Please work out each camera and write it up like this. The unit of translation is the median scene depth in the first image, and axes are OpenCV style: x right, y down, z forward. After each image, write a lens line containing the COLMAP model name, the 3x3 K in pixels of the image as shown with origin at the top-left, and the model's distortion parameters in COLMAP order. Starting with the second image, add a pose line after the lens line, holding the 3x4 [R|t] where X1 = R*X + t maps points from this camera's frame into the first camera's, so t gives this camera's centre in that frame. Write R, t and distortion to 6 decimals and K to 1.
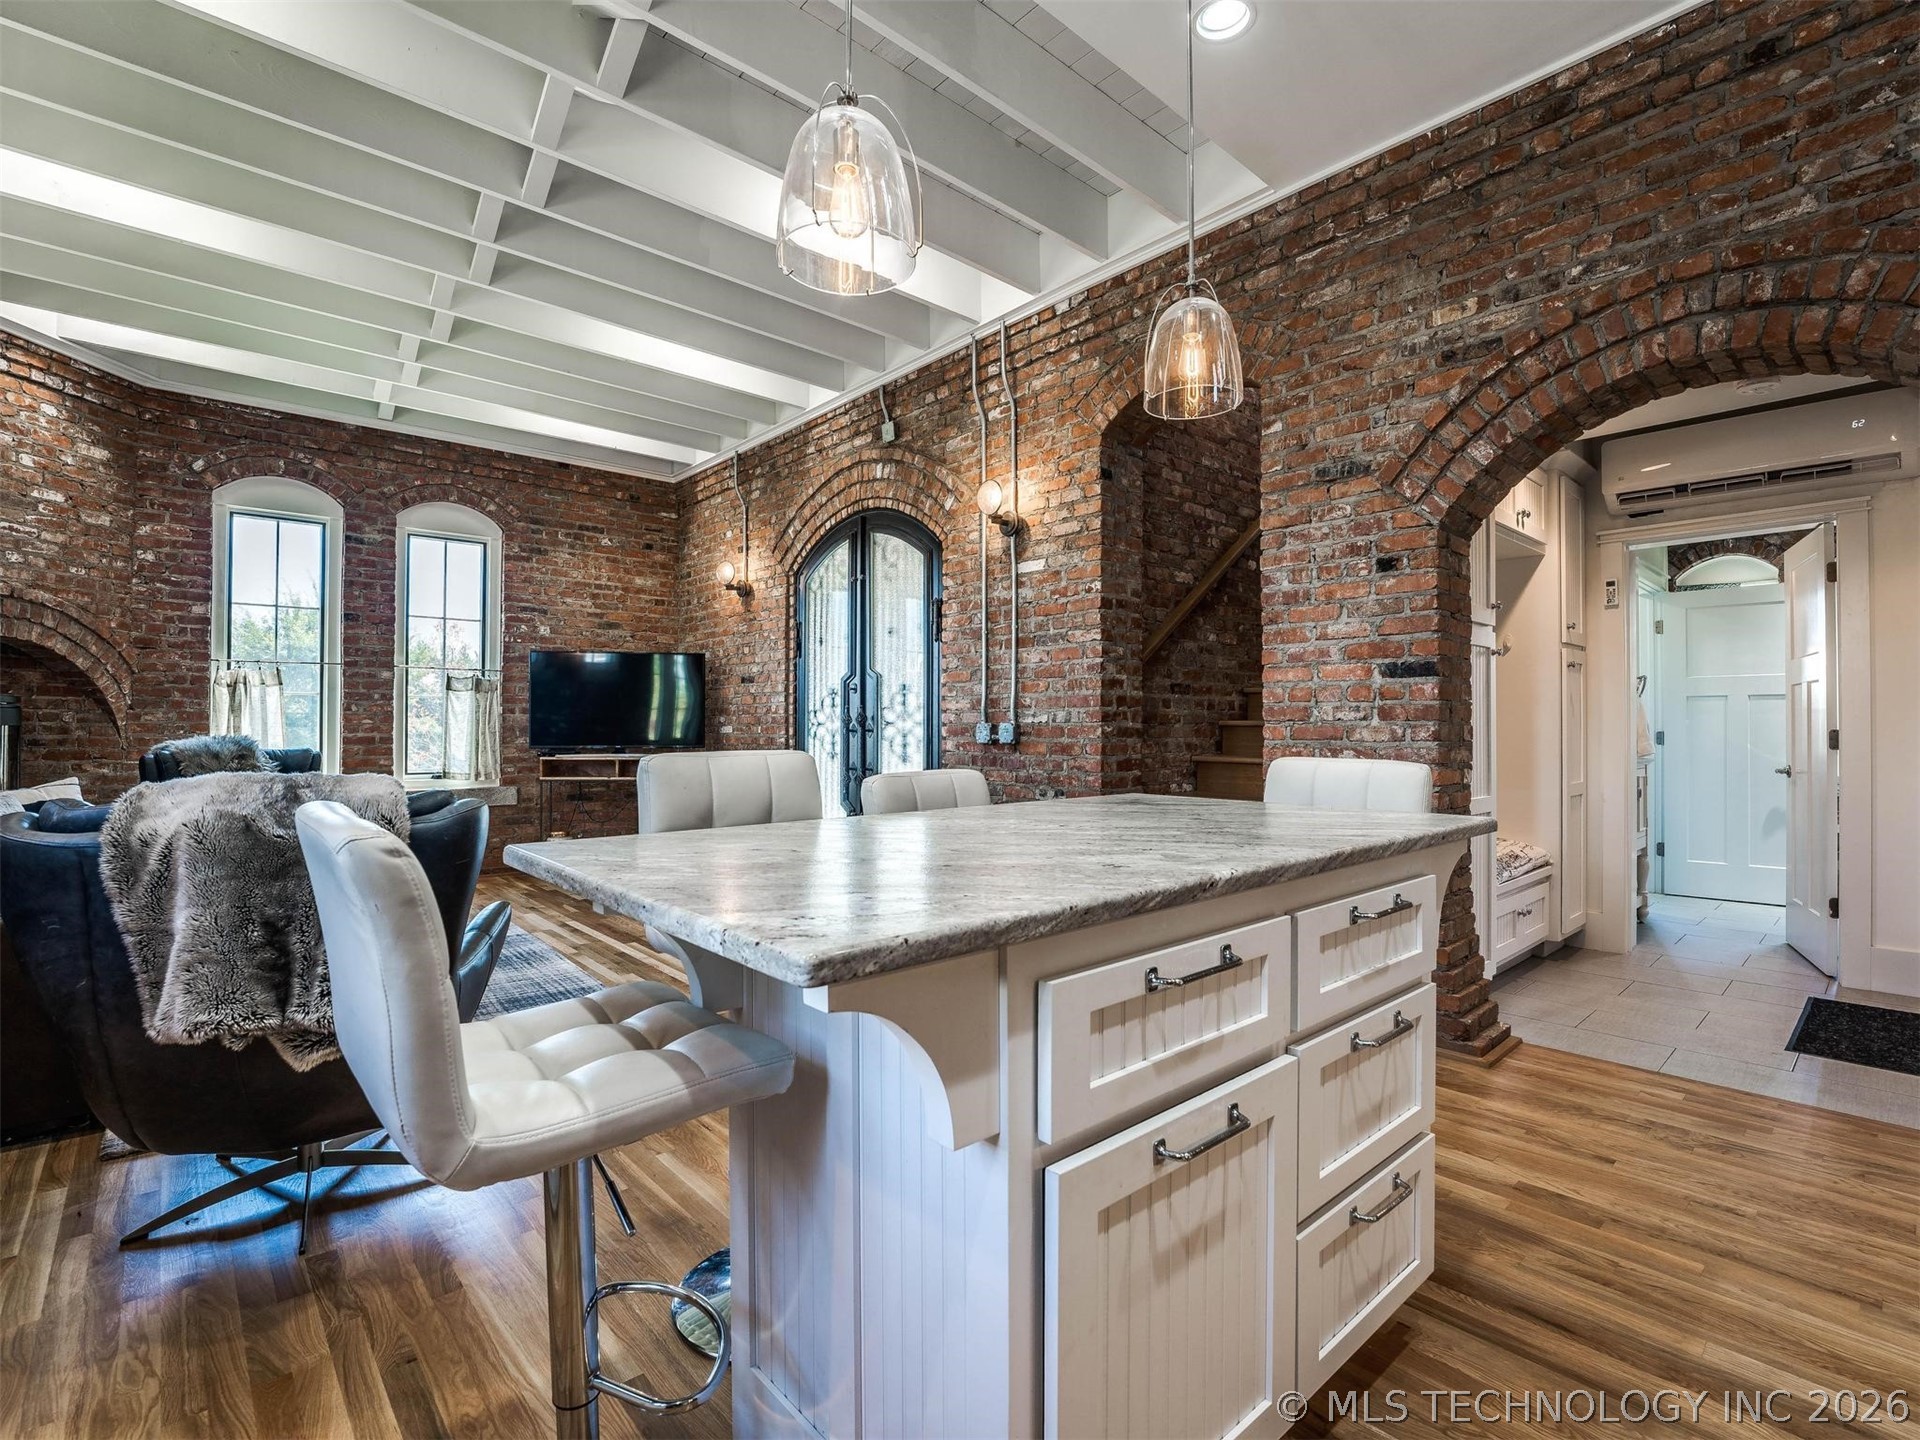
lens RADIAL K [[890.2, 0, 955.1], [0, 890.2, 722.3], [0, 0, 1]] dist [-0.031931, 0.002790]
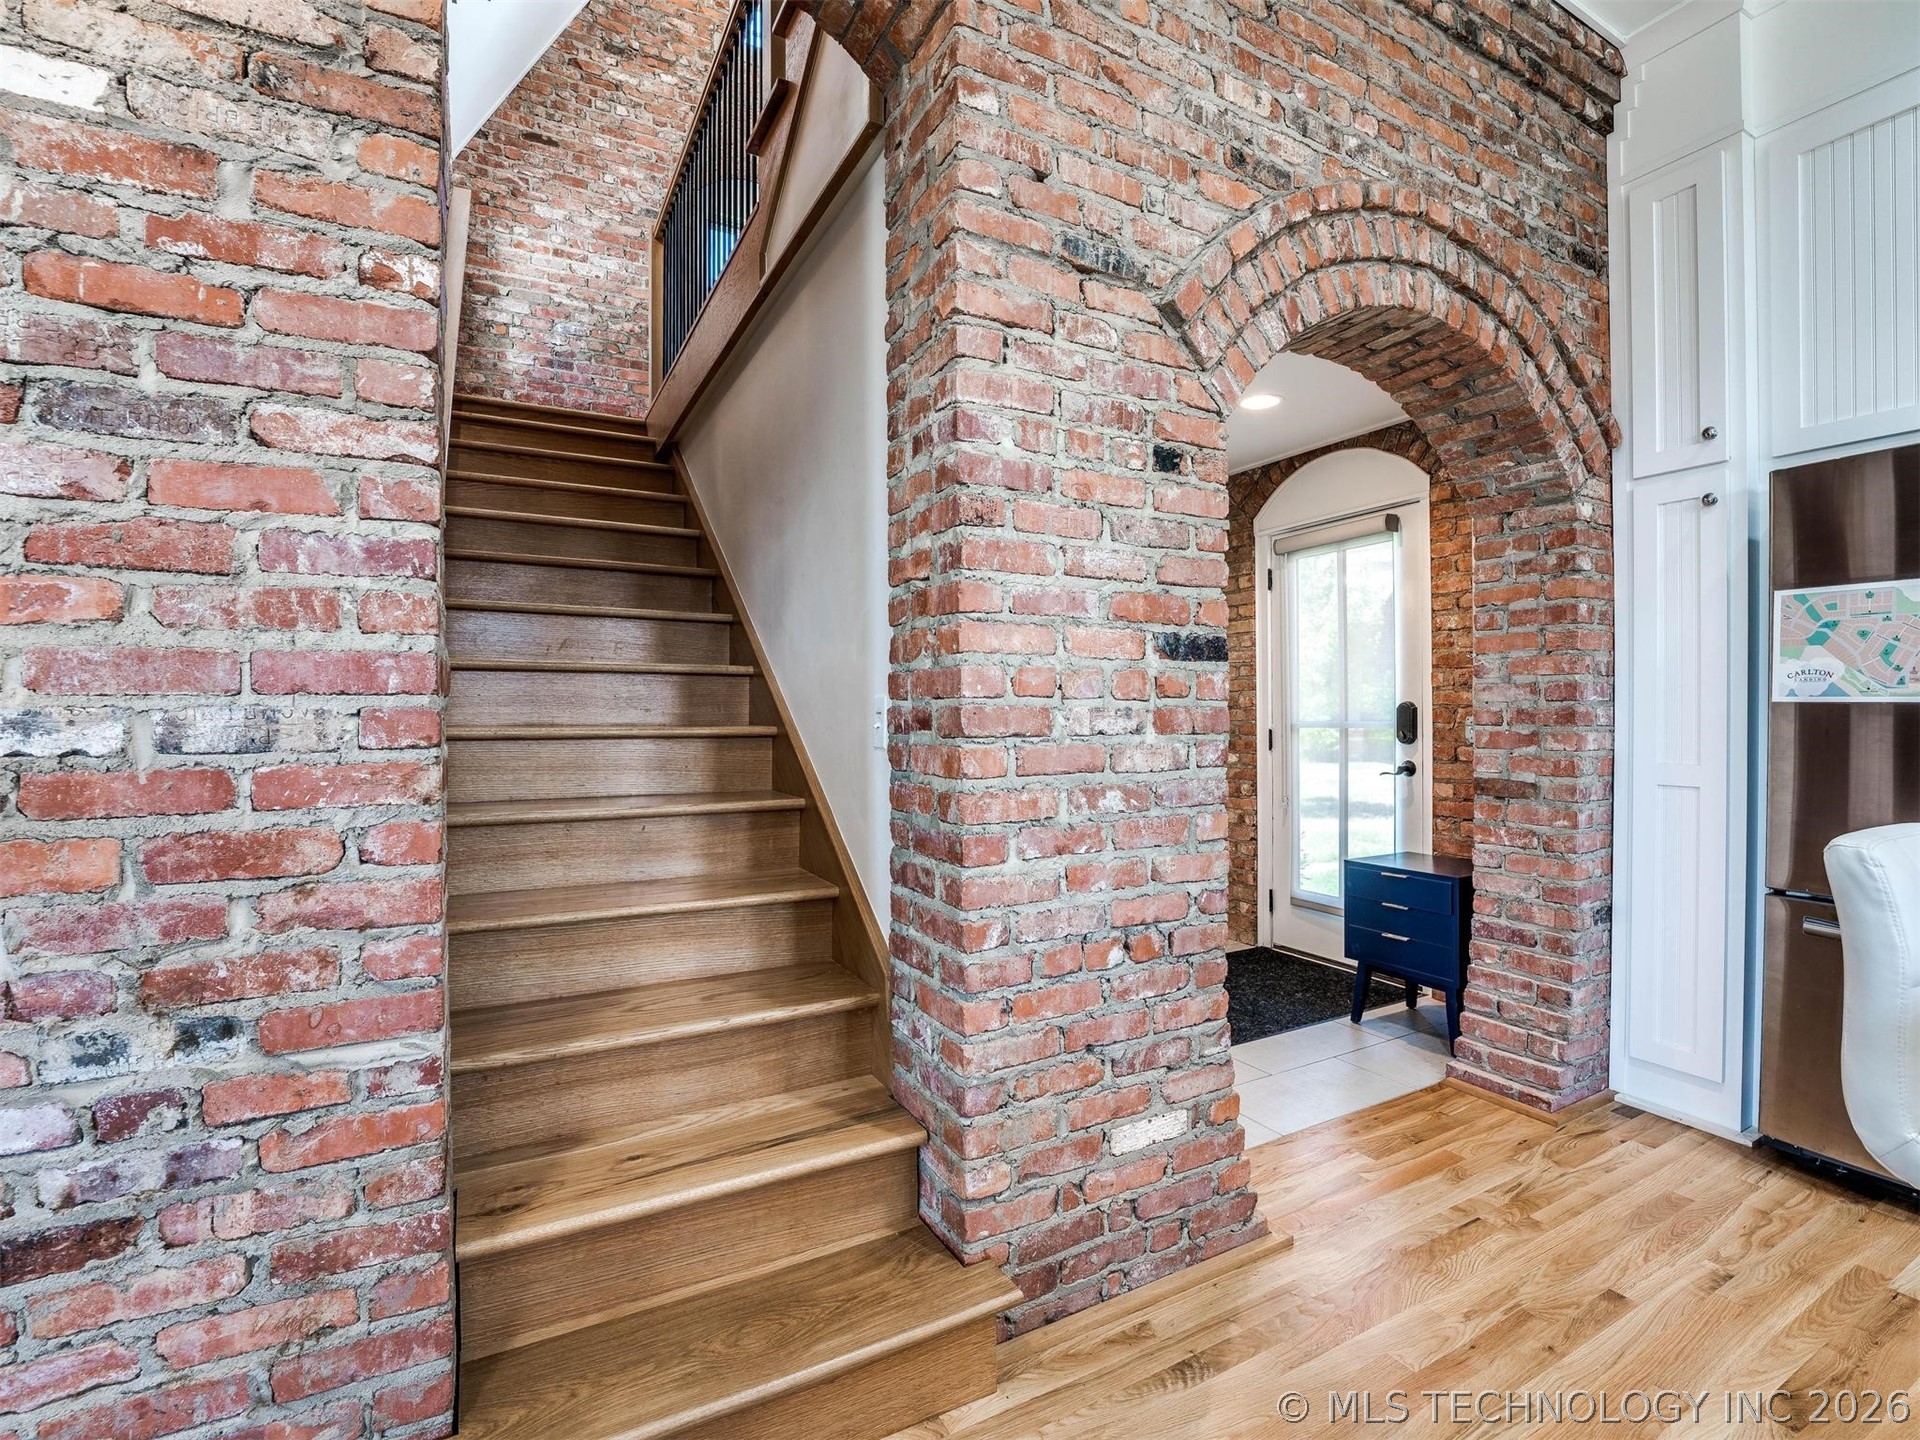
lens RADIAL K [[890.2, 0, 916.9], [0, 890.2, 724.7], [0, 0, 1]] dist [-0.031931, 0.002790]
pose [[0.227560, -0.012457, 0.973684, -0.082719], [-0.000781, 0.999916, 0.012975, -0.011795], [-0.973764, -0.003713, 0.227532, 0.794230]]
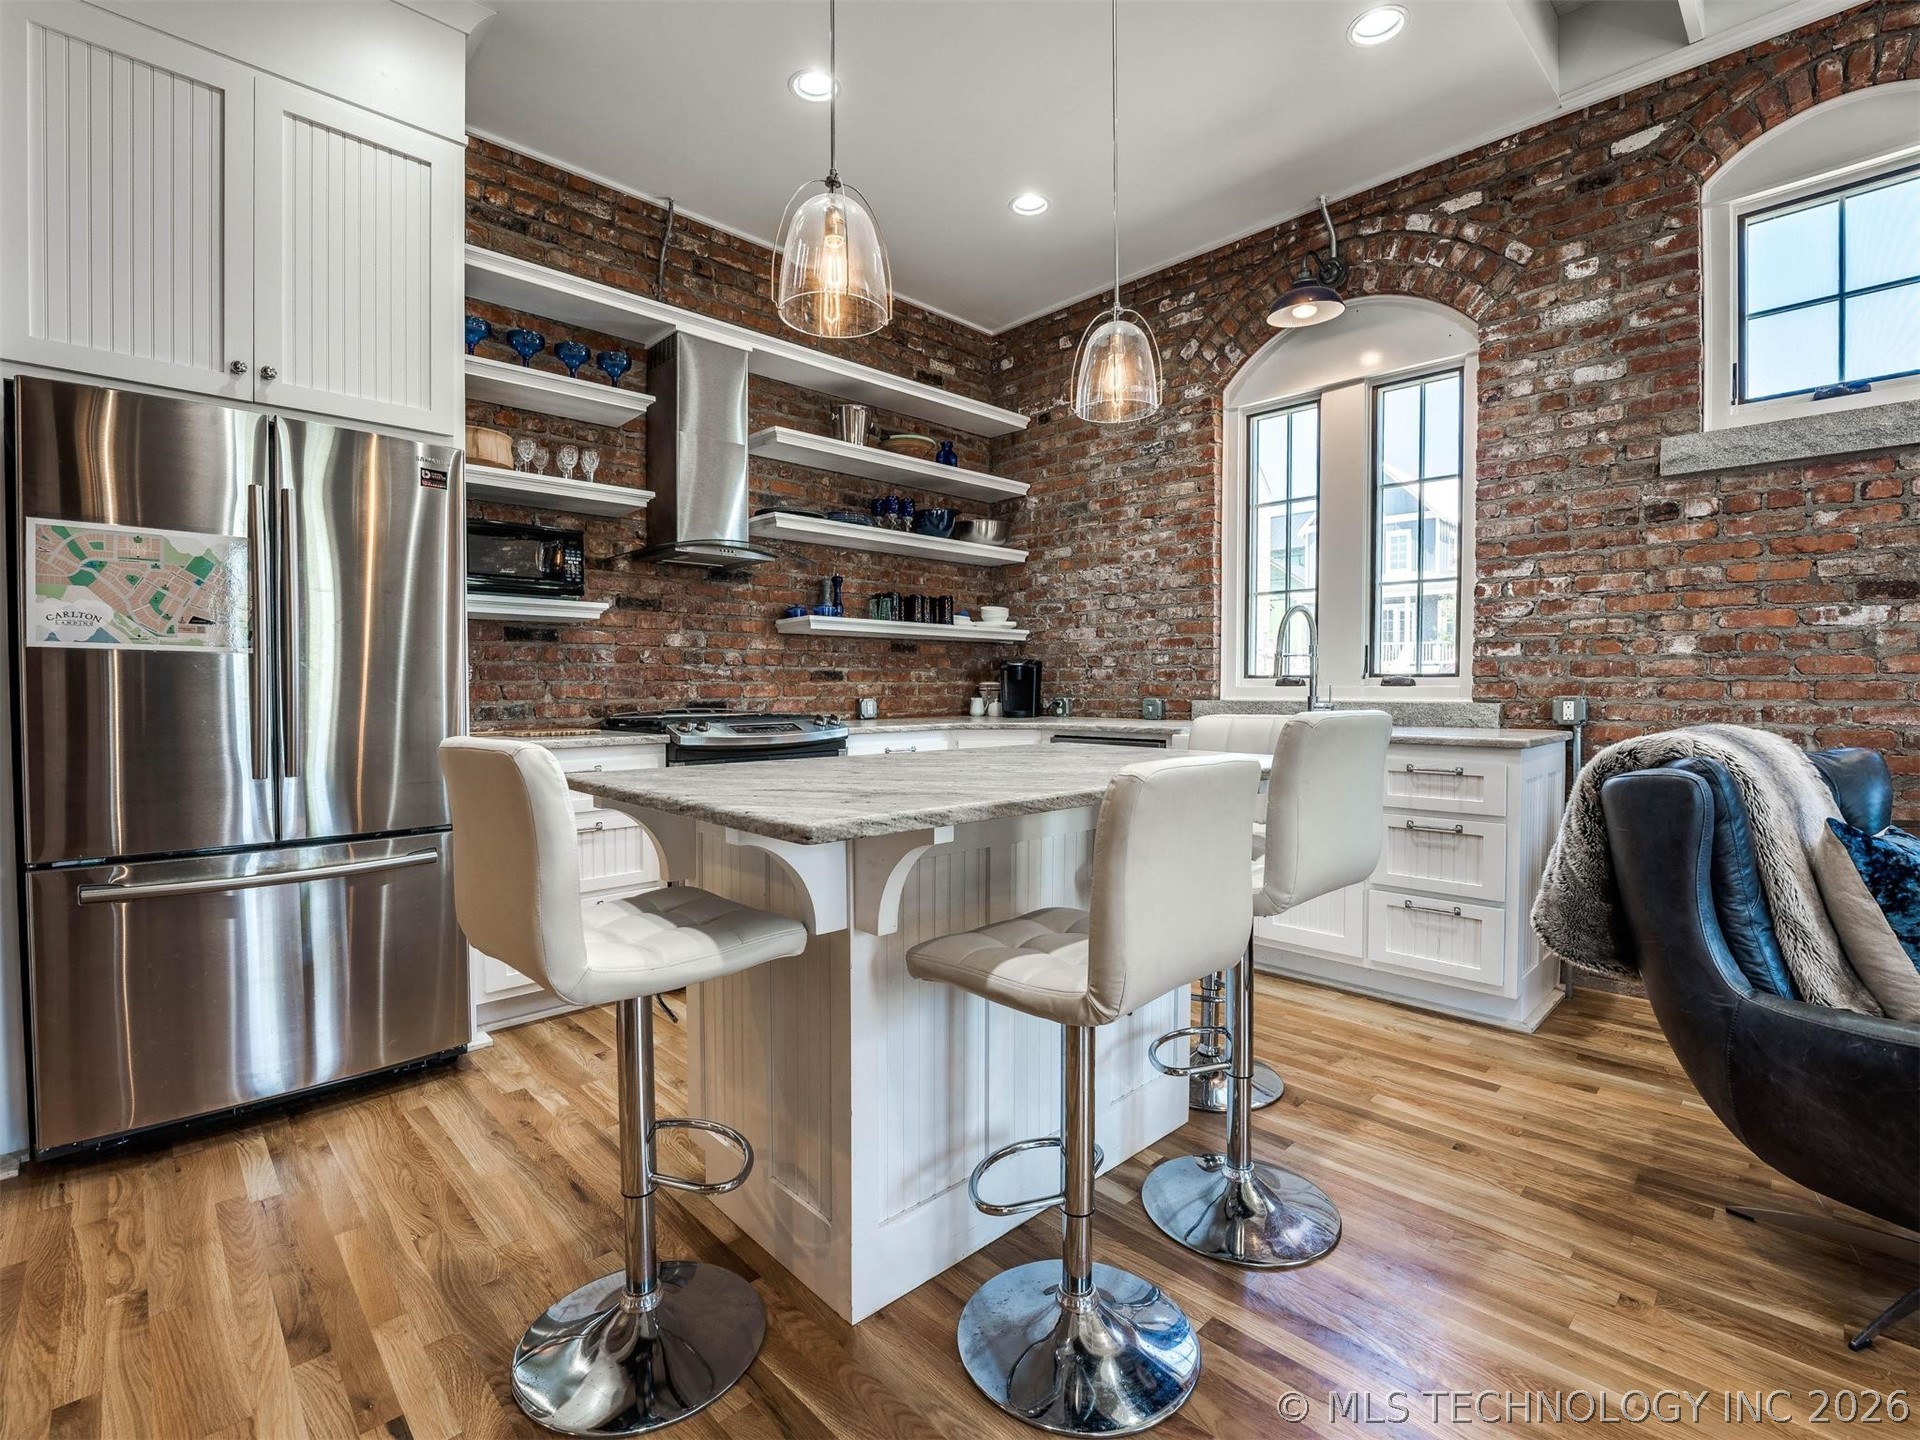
lens RADIAL K [[890.2, 0, 977.8], [0, 890.2, 719.3], [0, 0, 1]] dist [-0.031931, 0.002790]
pose [[-0.998394, 0.005024, -0.056425, 0.068174], [0.003304, 0.999528, 0.030549, 0.005640], [0.056552, 0.030313, -0.997939, 0.879583]]
